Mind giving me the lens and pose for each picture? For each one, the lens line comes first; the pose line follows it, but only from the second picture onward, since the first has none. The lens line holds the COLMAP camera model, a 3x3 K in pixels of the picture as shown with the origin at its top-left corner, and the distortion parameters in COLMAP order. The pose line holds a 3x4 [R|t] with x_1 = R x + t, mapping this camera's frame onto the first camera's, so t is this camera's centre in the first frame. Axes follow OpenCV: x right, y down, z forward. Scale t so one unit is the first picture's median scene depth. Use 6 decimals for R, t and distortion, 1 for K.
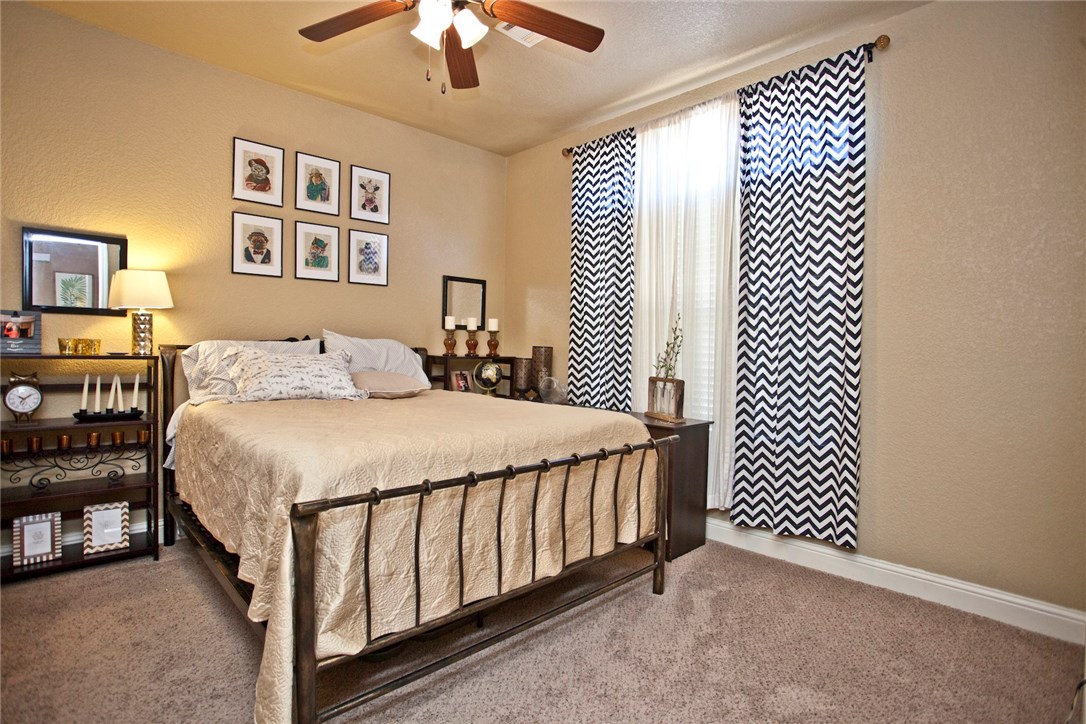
lens RADIAL K [[544.4, 0, 542.4], [0, 544.4, 360.8], [0, 0, 1]] dist [-0.067171, 0.025601]
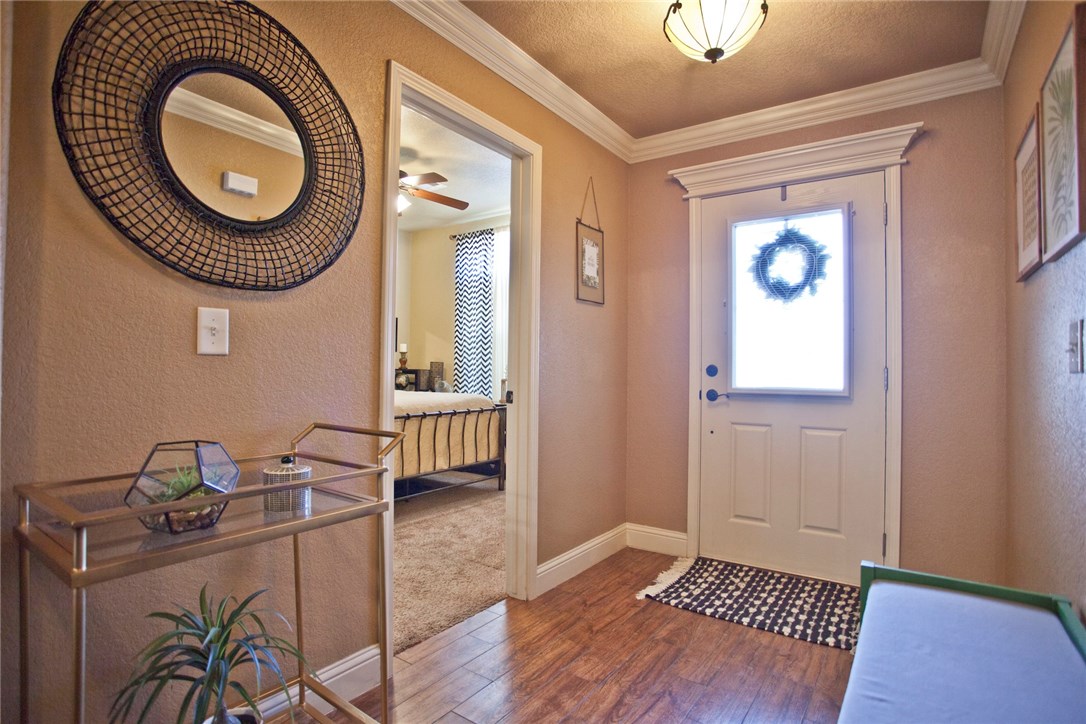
lens RADIAL K [[544.4, 0, 537.4], [0, 544.4, 364.8], [0, 0, 1]] dist [-0.067171, 0.025601]
pose [[0.982230, -0.004550, 0.187626, -0.009164], [0.009950, 0.999563, -0.027850, 0.029052], [-0.187417, 0.029222, 0.981846, -0.600446]]
